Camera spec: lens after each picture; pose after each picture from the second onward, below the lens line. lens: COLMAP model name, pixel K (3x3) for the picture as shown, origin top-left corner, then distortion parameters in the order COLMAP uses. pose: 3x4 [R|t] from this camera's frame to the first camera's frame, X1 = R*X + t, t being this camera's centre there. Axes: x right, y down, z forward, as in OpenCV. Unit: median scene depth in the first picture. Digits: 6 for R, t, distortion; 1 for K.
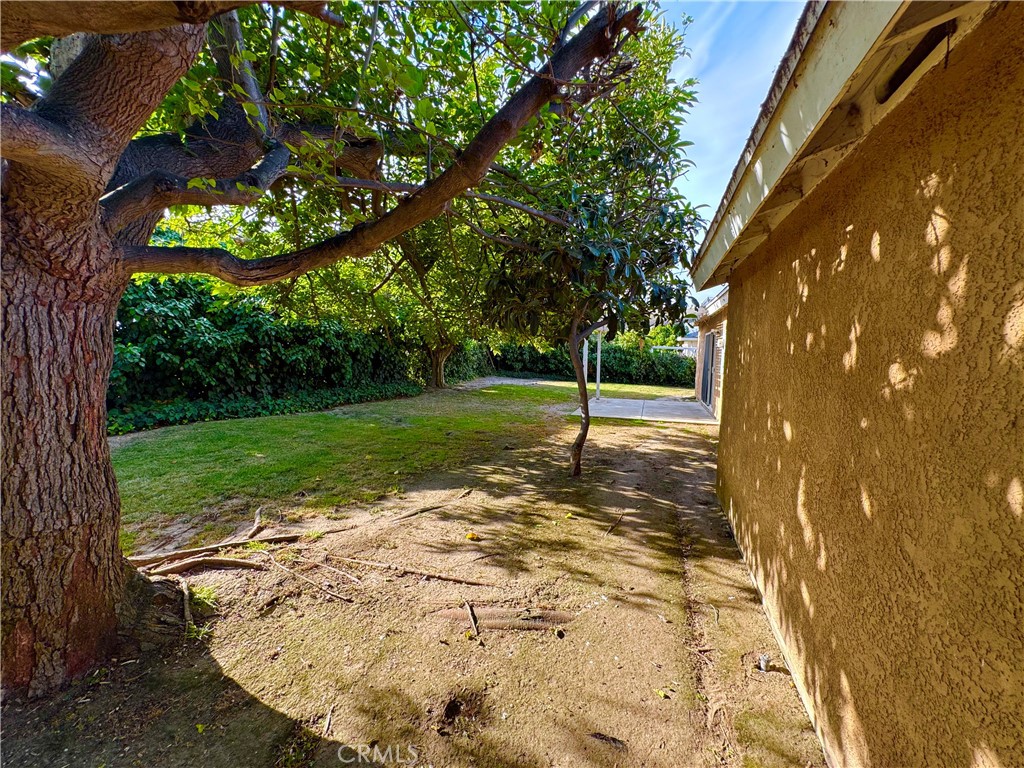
lens RADIAL K [[411.7, 0, 512.0], [0, 411.7, 384.0], [0, 0, 1]] dist [-0.001486, 0.000639]
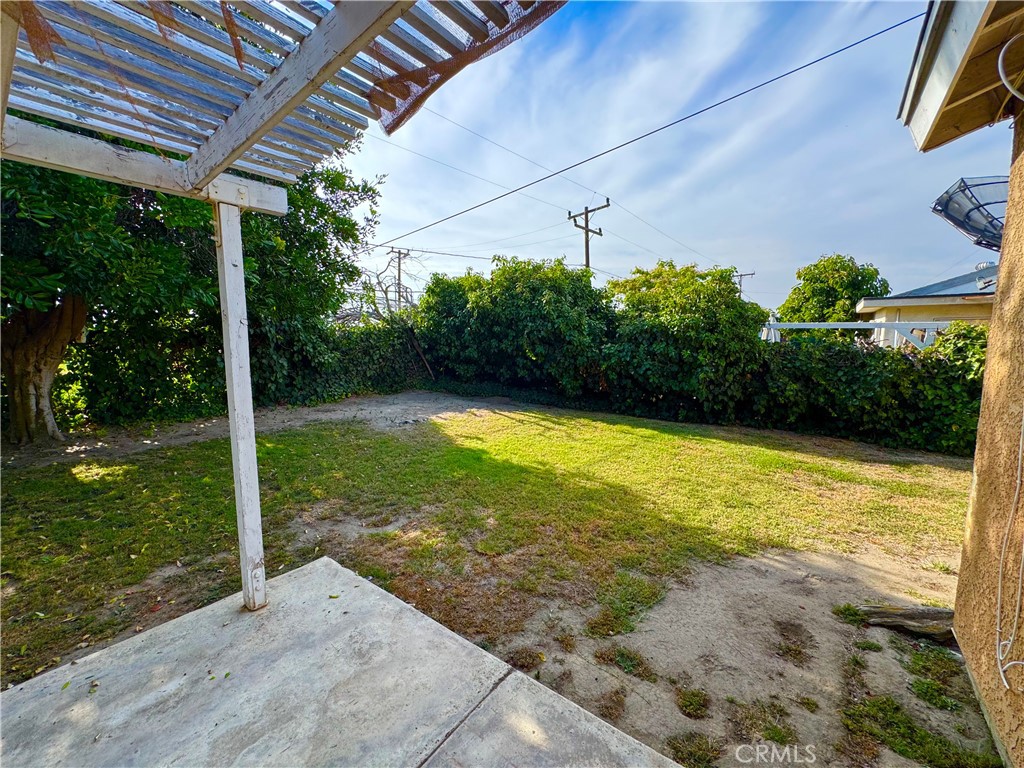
lens RADIAL K [[411.7, 0, 512.0], [0, 411.7, 384.0], [0, 0, 1]] dist [-0.001486, 0.000639]
pose [[0.946779, 0.014981, -0.321535, 0.251240], [-0.007942, 0.999699, 0.023194, -0.044297], [0.321786, -0.019406, 0.946614, 0.596140]]
